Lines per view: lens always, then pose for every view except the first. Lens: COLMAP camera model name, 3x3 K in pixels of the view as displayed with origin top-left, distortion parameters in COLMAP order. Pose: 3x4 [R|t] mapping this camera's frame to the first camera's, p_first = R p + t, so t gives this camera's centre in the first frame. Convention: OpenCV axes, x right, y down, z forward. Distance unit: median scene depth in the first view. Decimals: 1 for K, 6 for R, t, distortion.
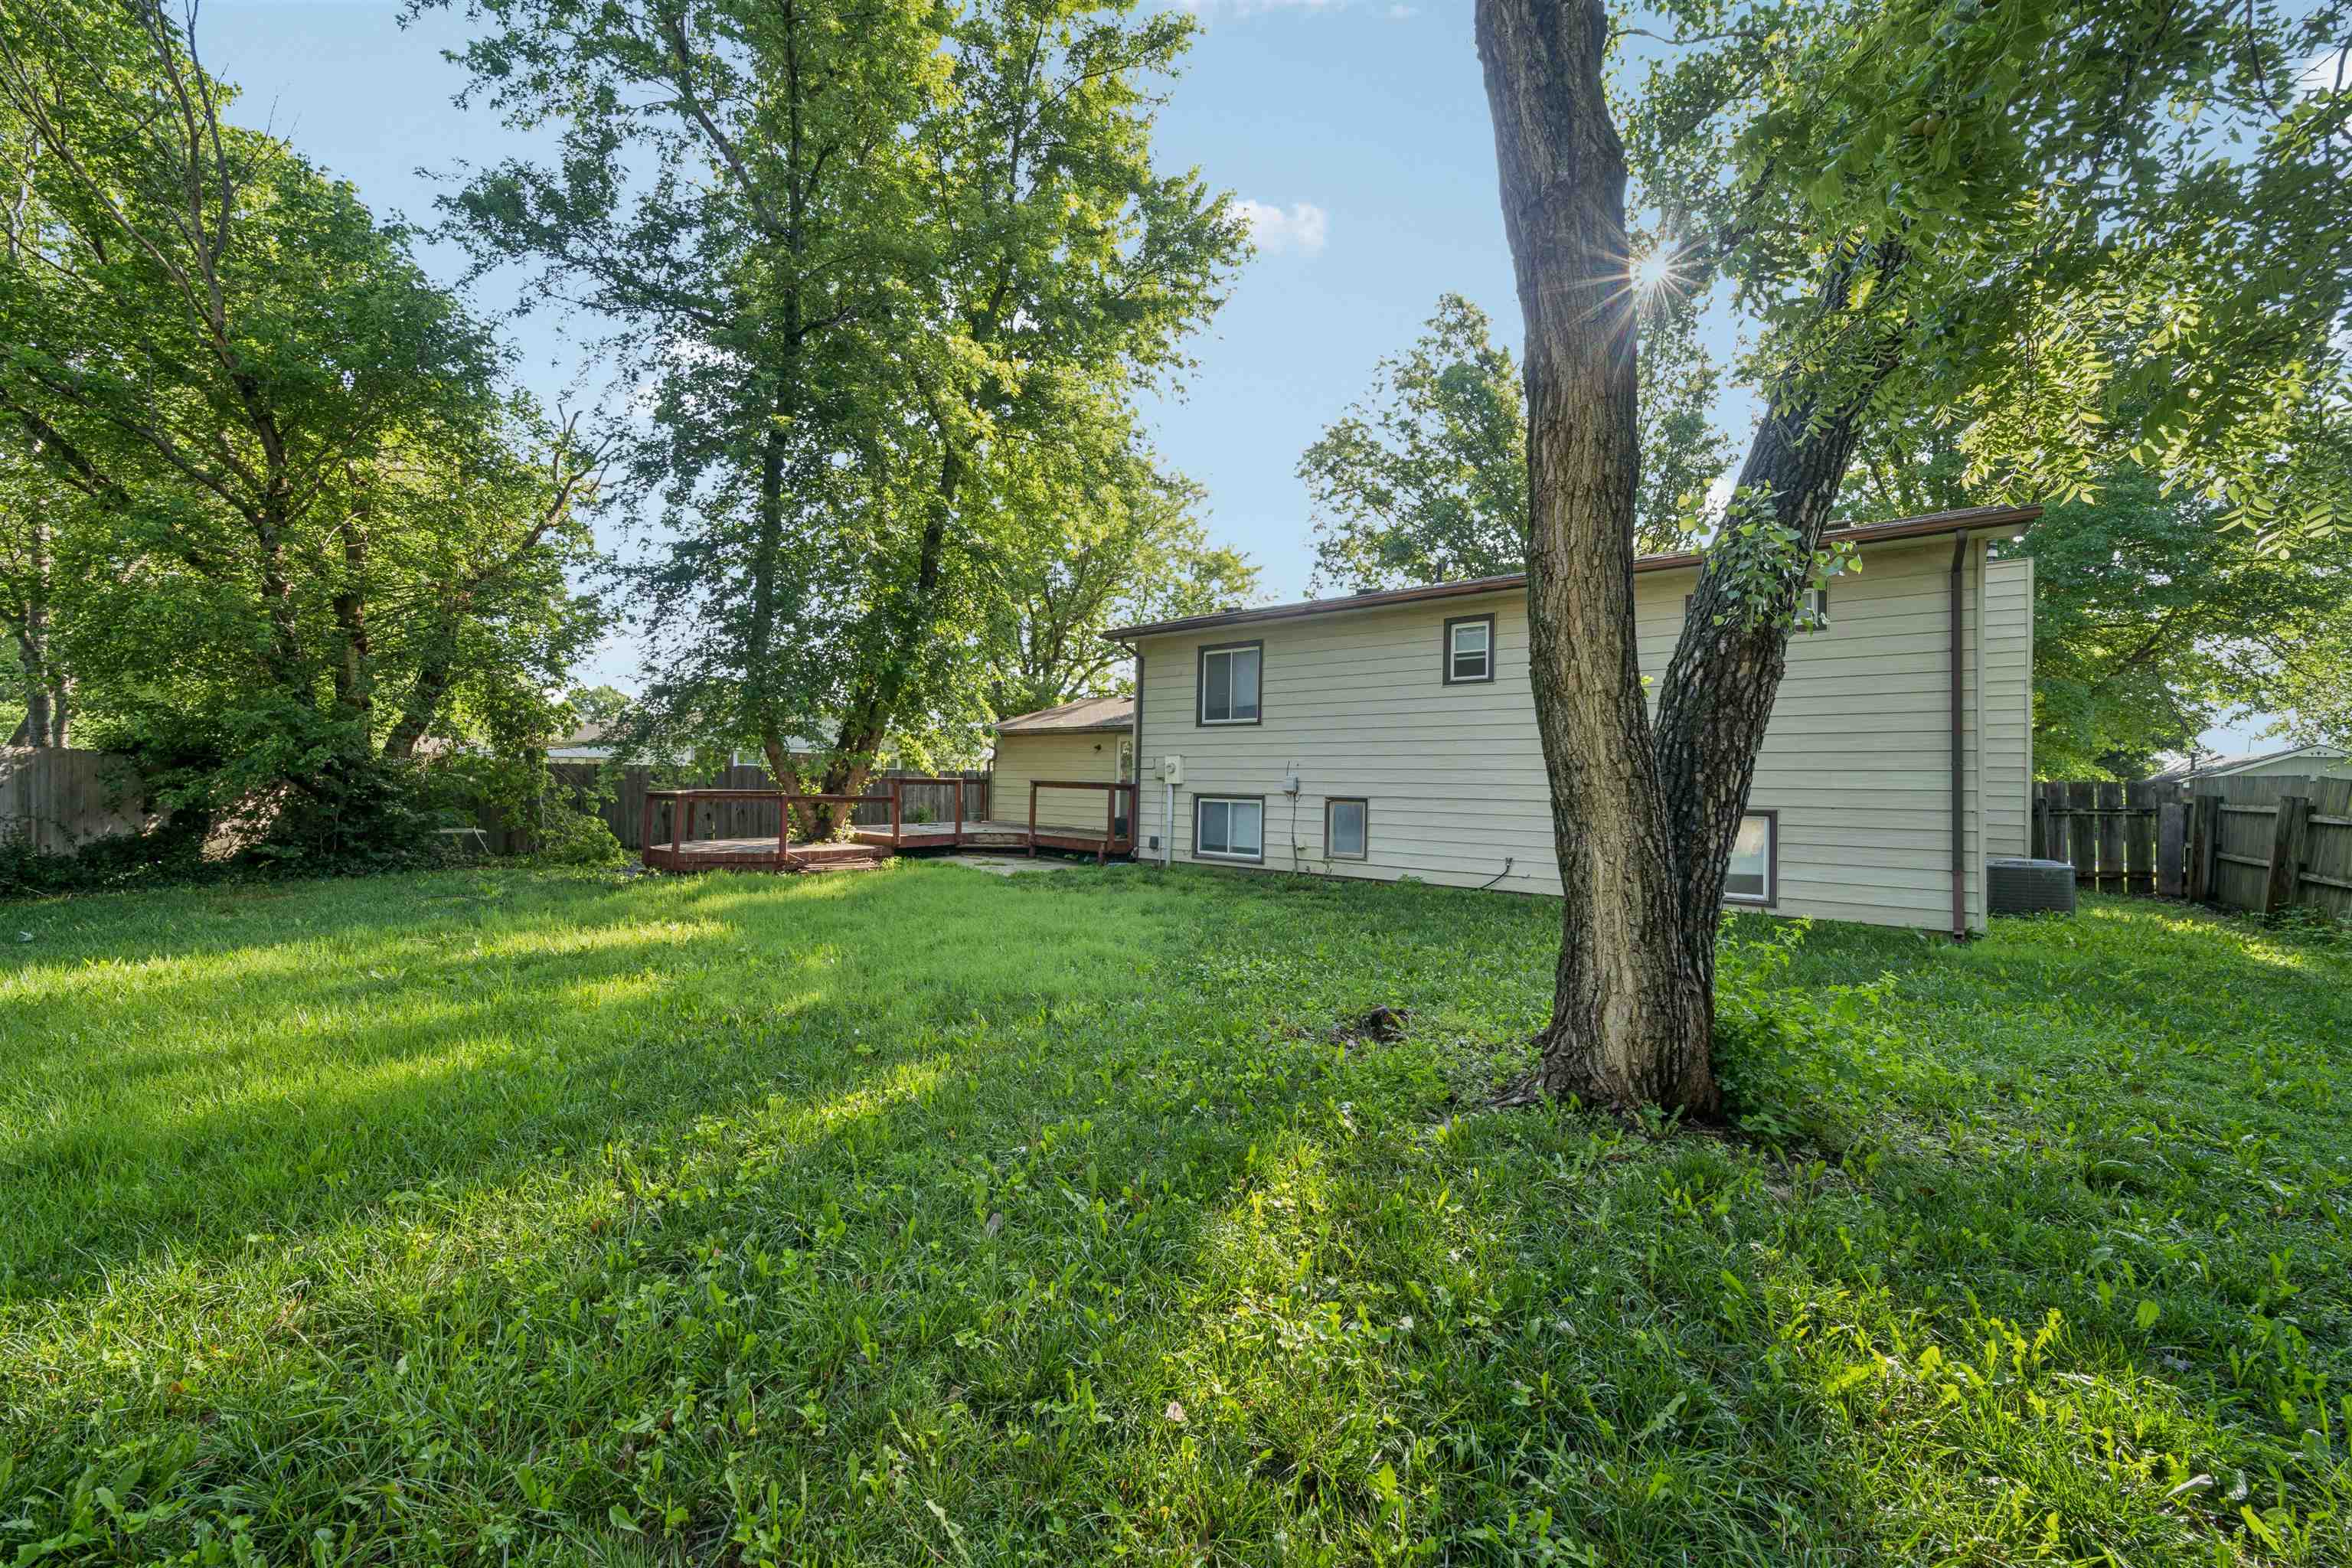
lens RADIAL K [[862.8, 0, 1178.5], [0, 862.8, 774.0], [0, 0, 1]] dist [-0.000189, 0.000027]
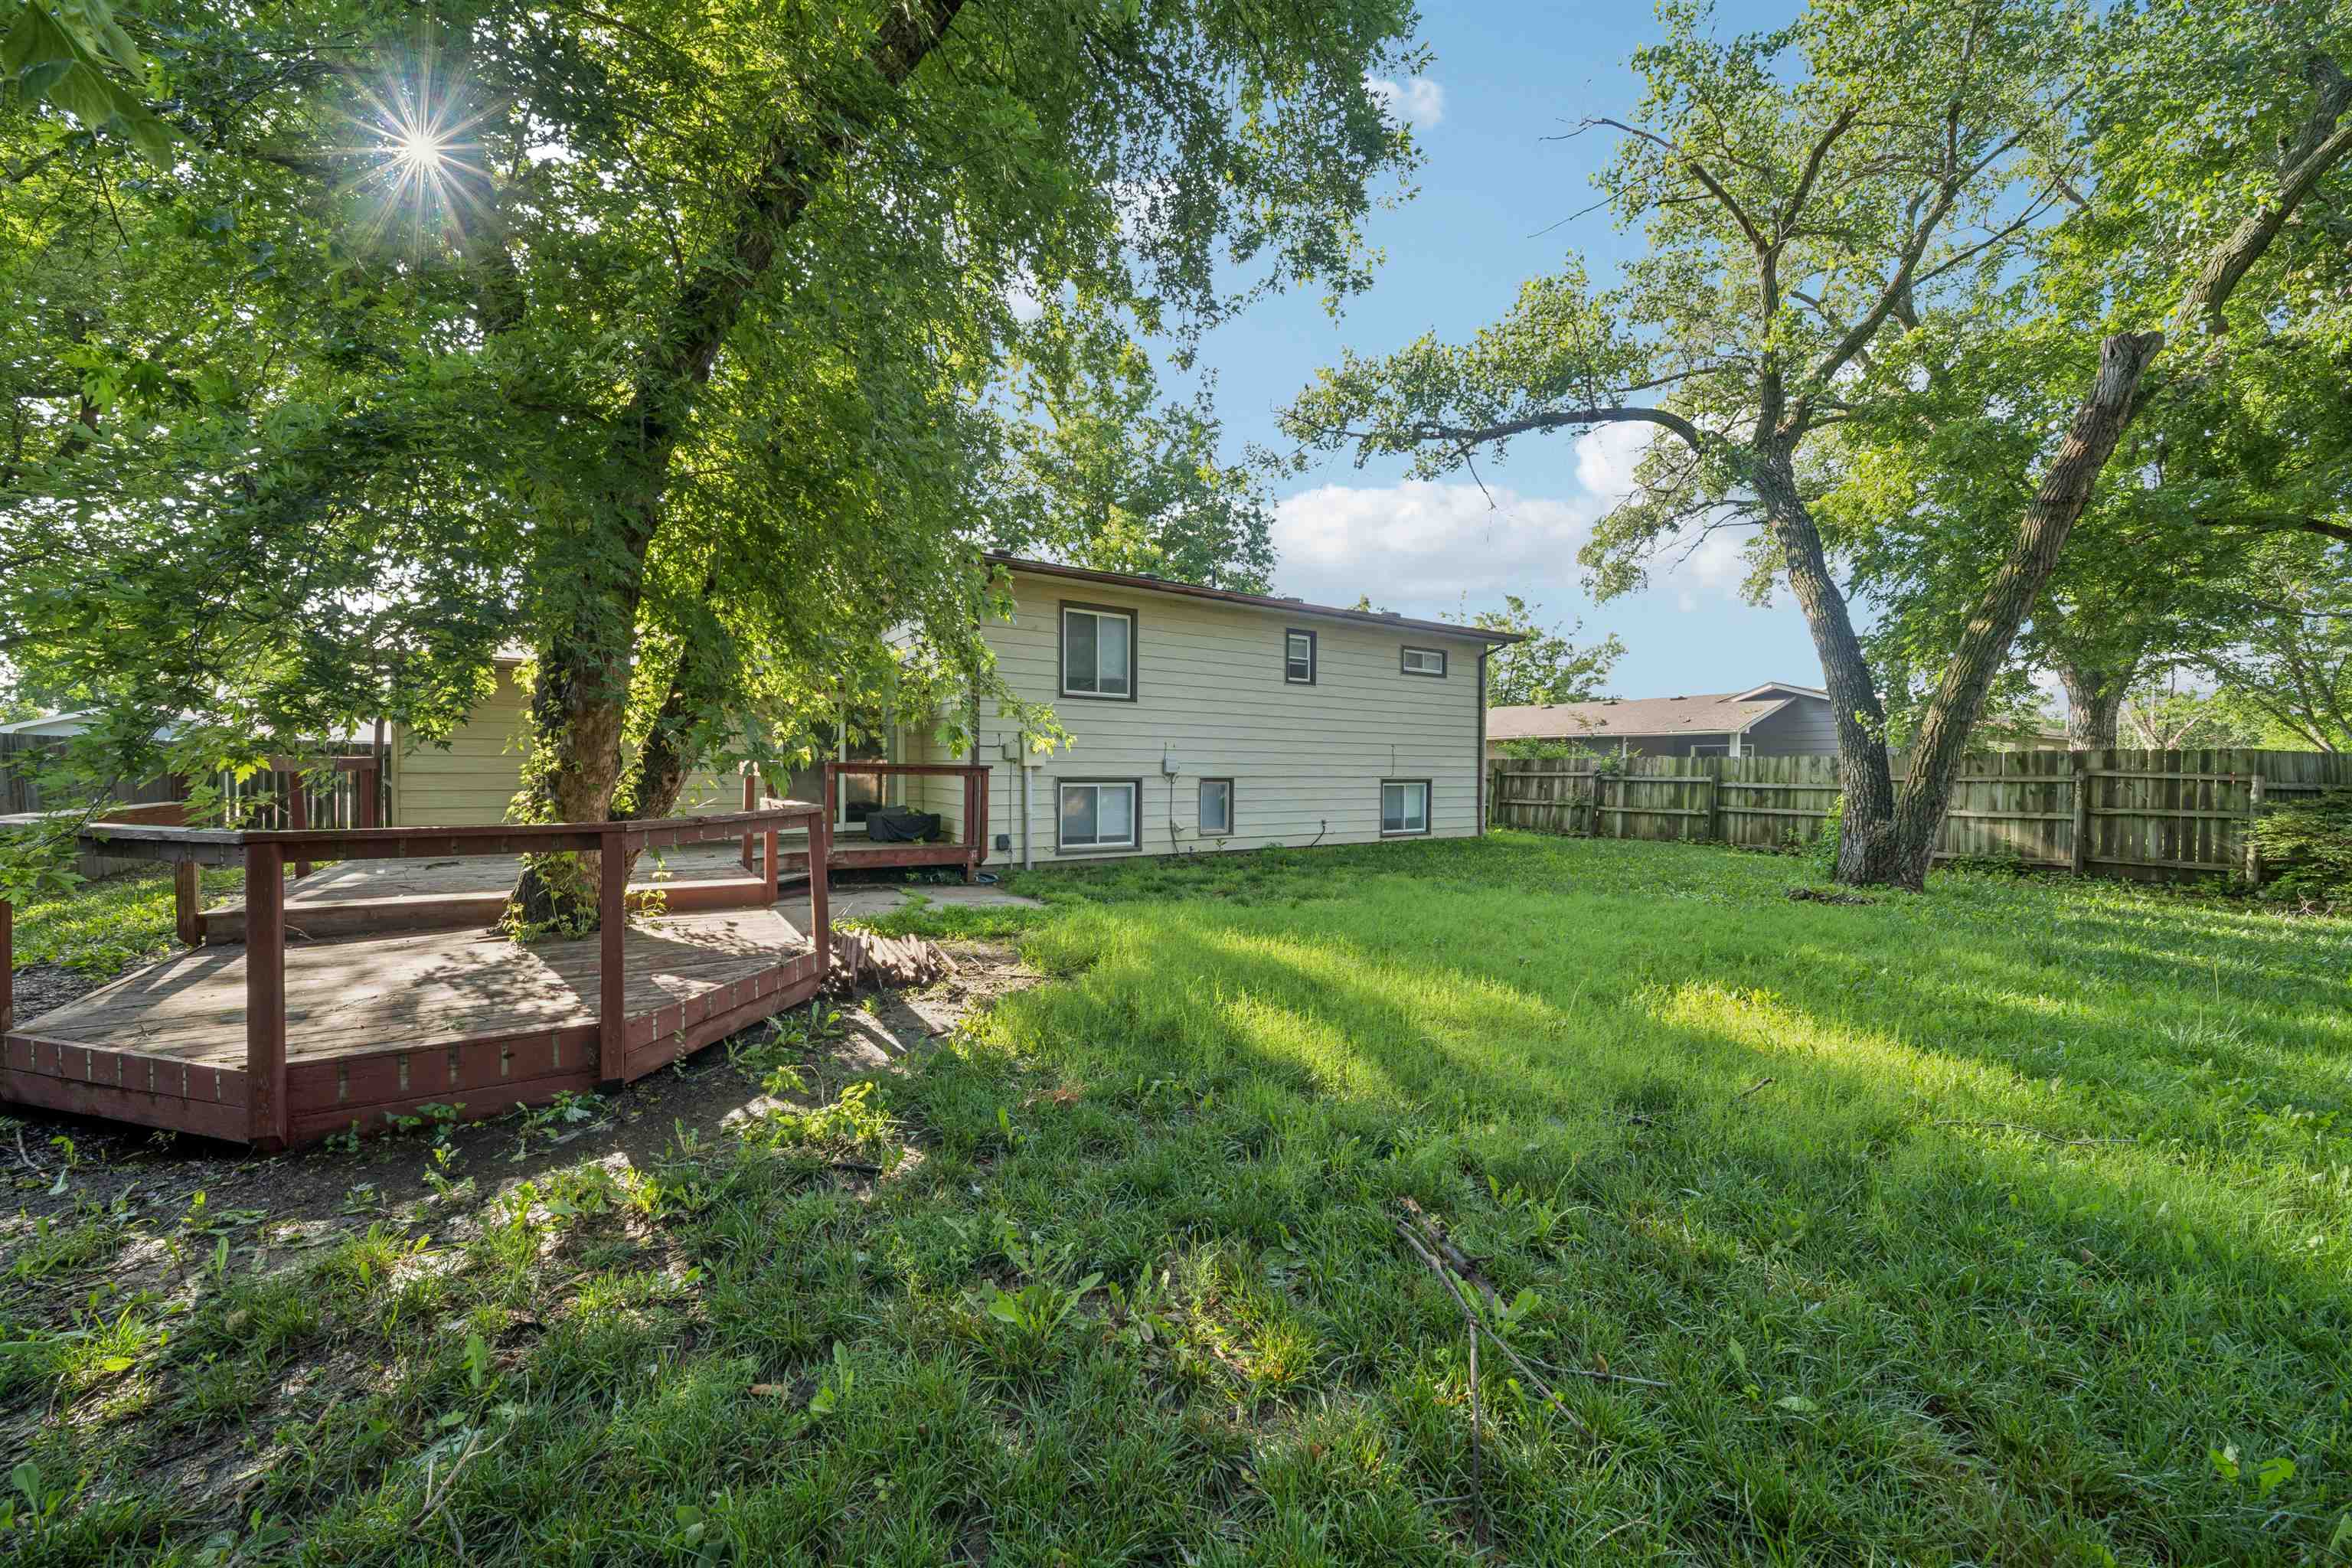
lens RADIAL K [[862.8, 0, 1172.0], [0, 862.8, 790.1], [0, 0, 1]] dist [-0.000189, 0.000027]
pose [[0.297653, -0.037765, 0.953927, -0.783600], [-0.012567, 0.998976, 0.043470, -0.002966], [-0.954591, -0.024927, 0.296874, 0.685869]]
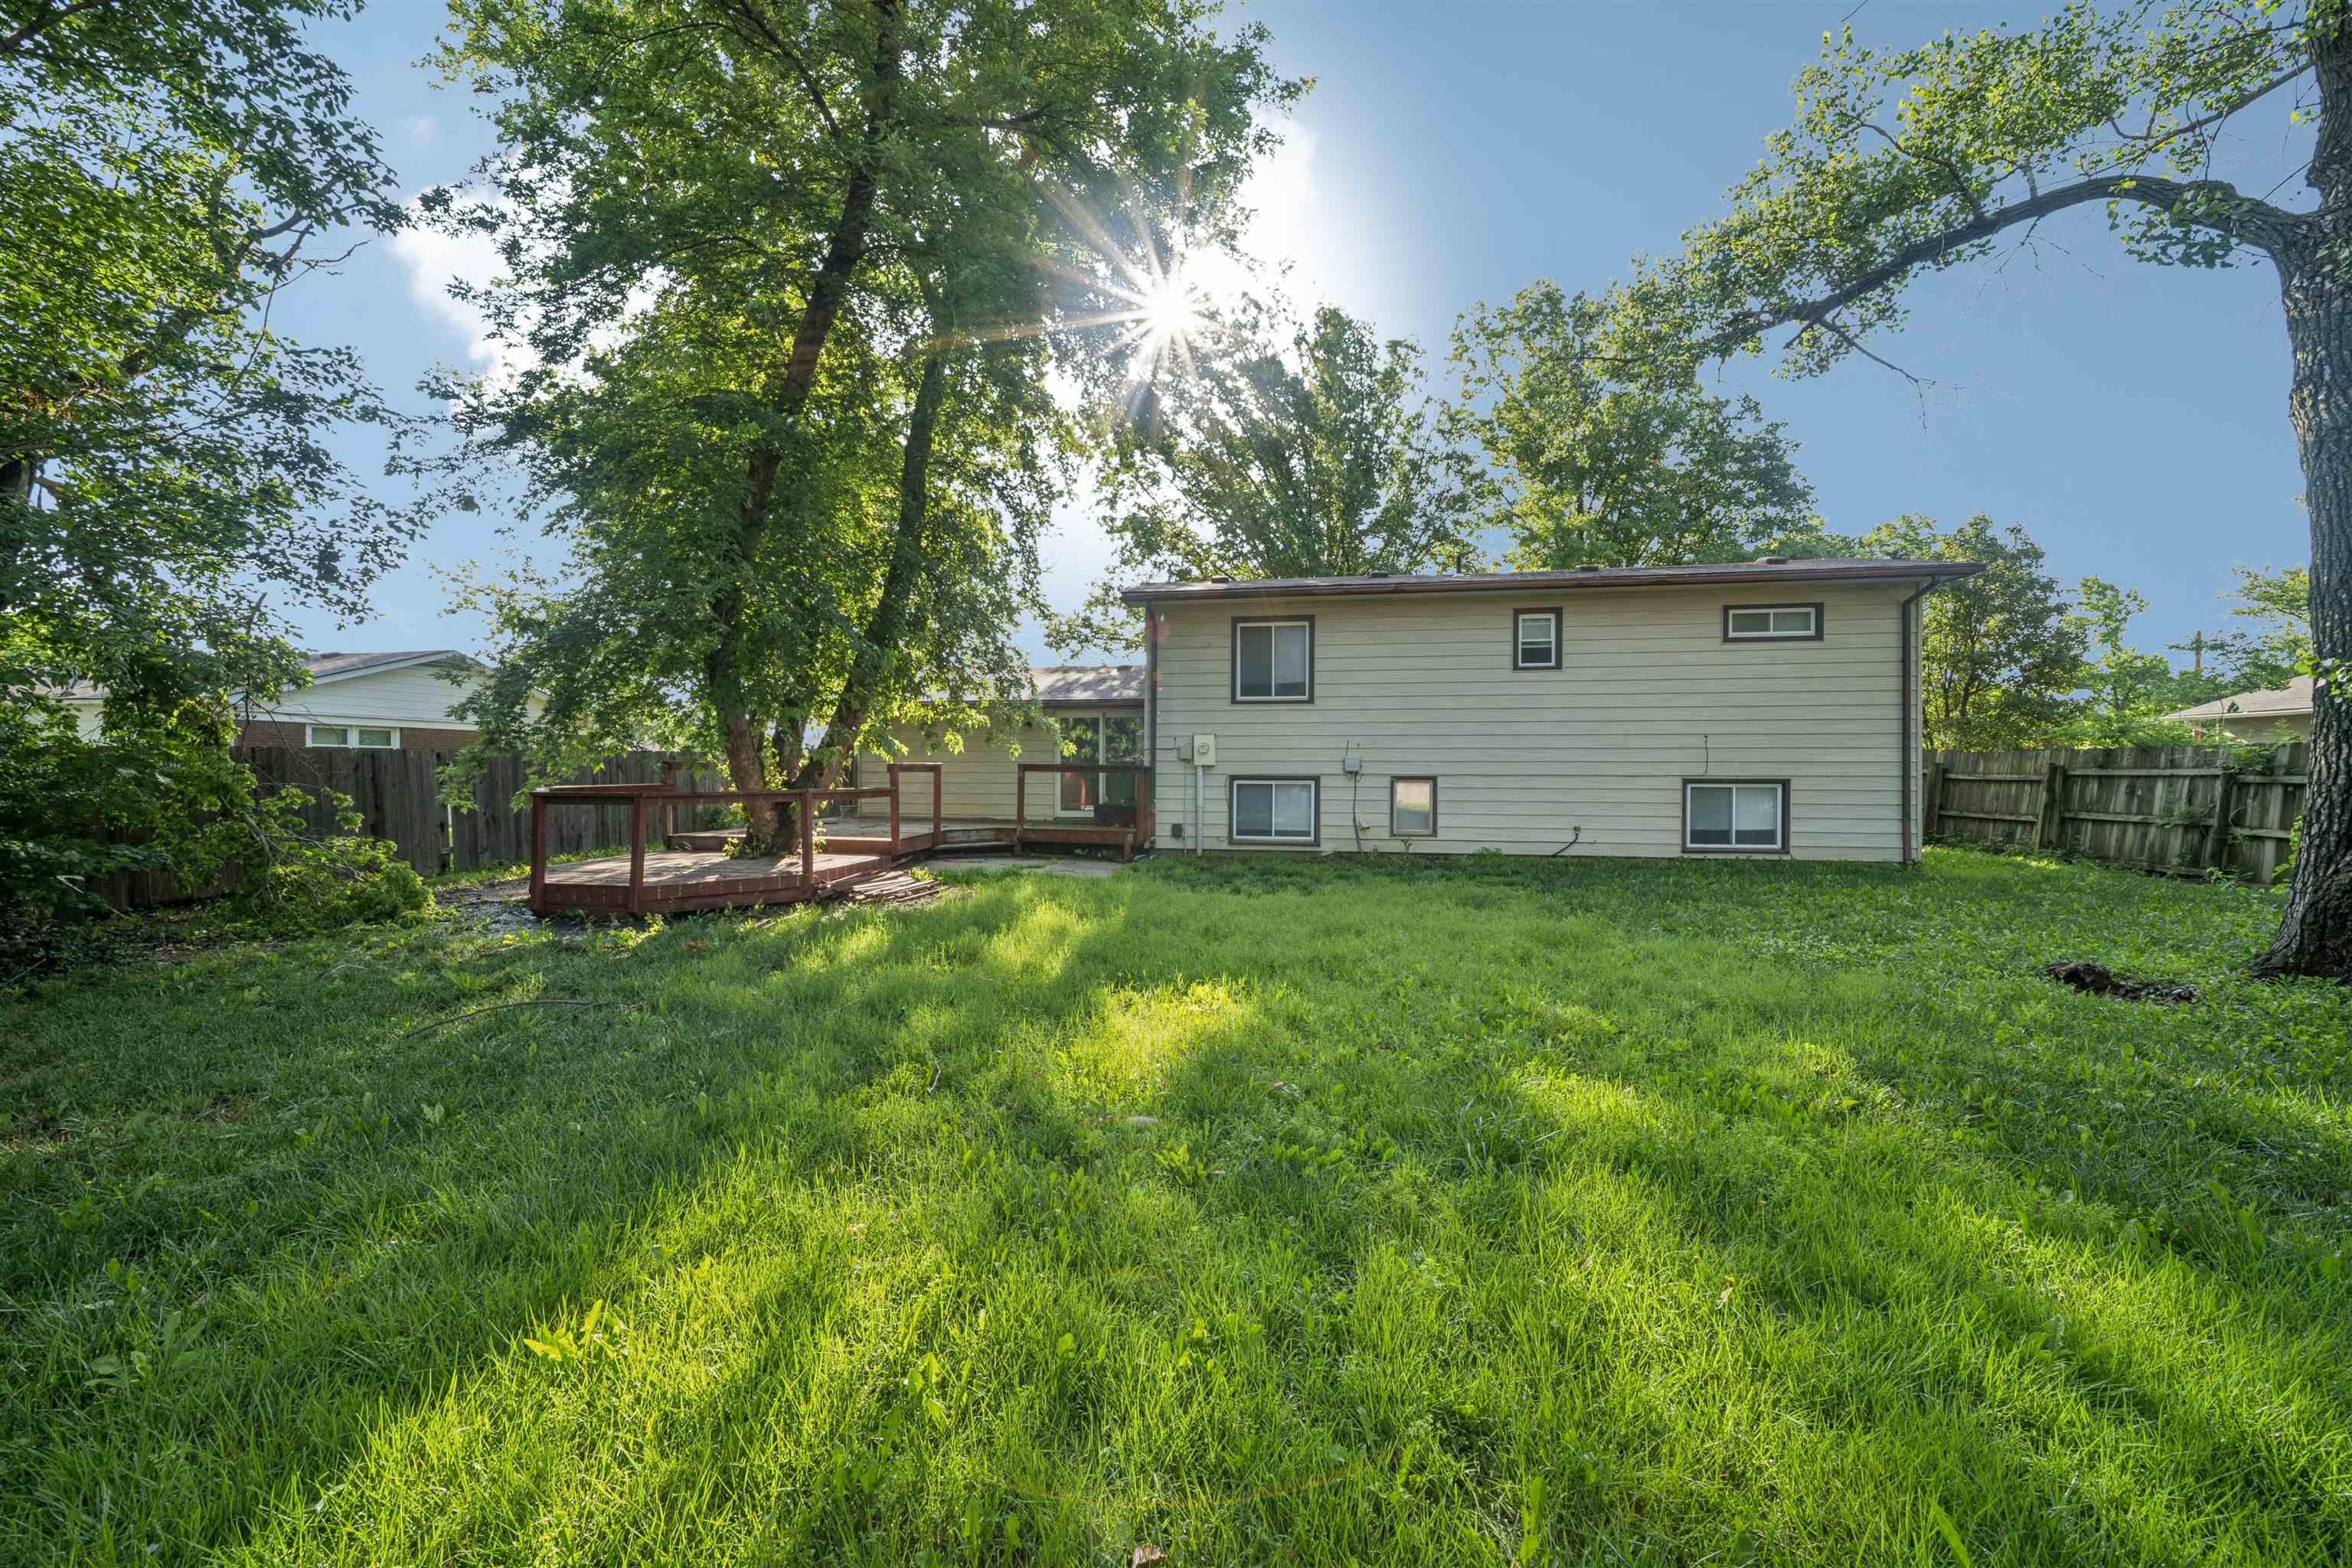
lens RADIAL K [[862.8, 0, 1171.0], [0, 862.8, 774.0], [0, 0, 1]] dist [-0.000189, 0.000027]
pose [[0.869348, -0.018767, 0.493845, -0.525007], [0.007155, 0.999652, 0.025393, -0.003088], [-0.494149, -0.018542, 0.869179, 0.234385]]
